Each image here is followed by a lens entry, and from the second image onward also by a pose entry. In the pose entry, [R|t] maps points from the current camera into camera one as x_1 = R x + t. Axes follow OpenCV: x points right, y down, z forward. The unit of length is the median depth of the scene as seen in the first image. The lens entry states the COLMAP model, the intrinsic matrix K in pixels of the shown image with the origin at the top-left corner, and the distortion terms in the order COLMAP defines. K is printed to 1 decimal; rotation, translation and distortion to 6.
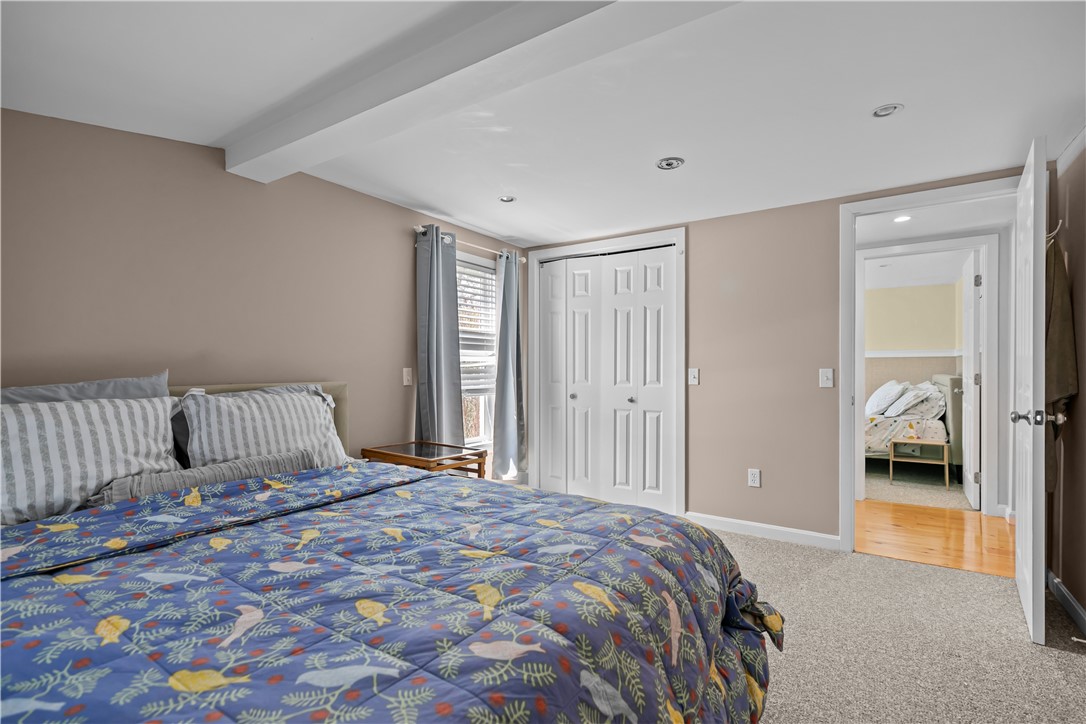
lens RADIAL K [[497.3, 0, 551.3], [0, 497.3, 363.9], [0, 0, 1]] dist [0.010069, -0.001526]
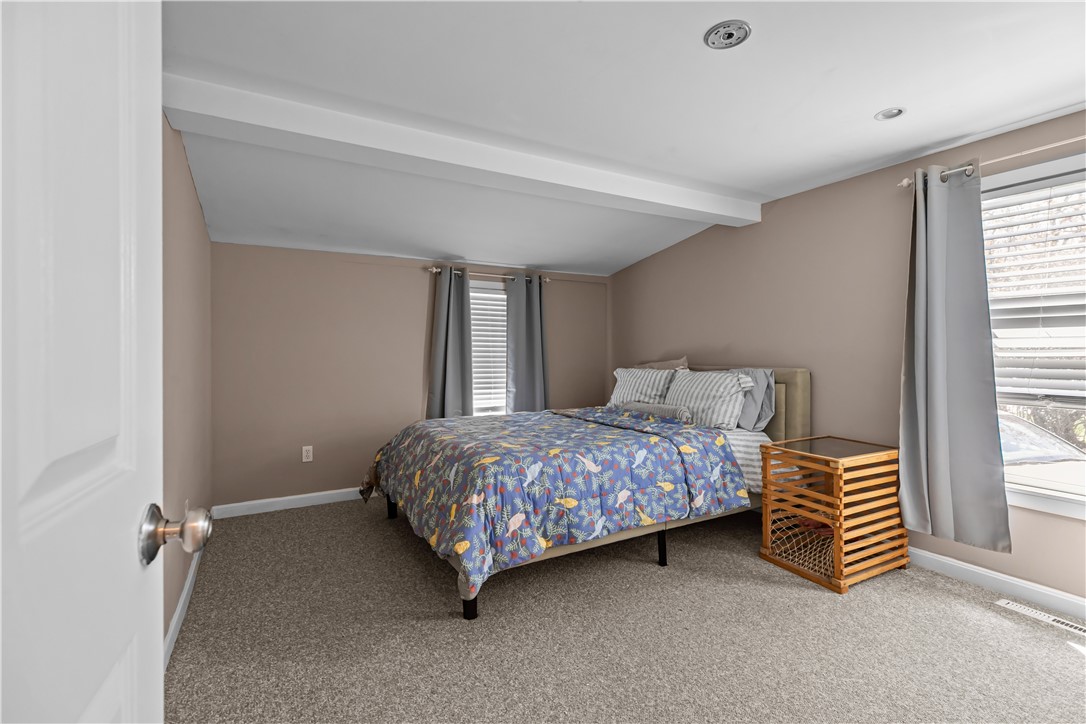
lens RADIAL K [[497.3, 0, 540.4], [0, 497.3, 357.5], [0, 0, 1]] dist [0.010069, -0.001526]
pose [[-0.471461, -0.002315, -0.881884, 1.601038], [-0.001367, 0.999997, -0.001895, 0.023940], [0.881886, 0.000312, -0.471463, 1.901851]]
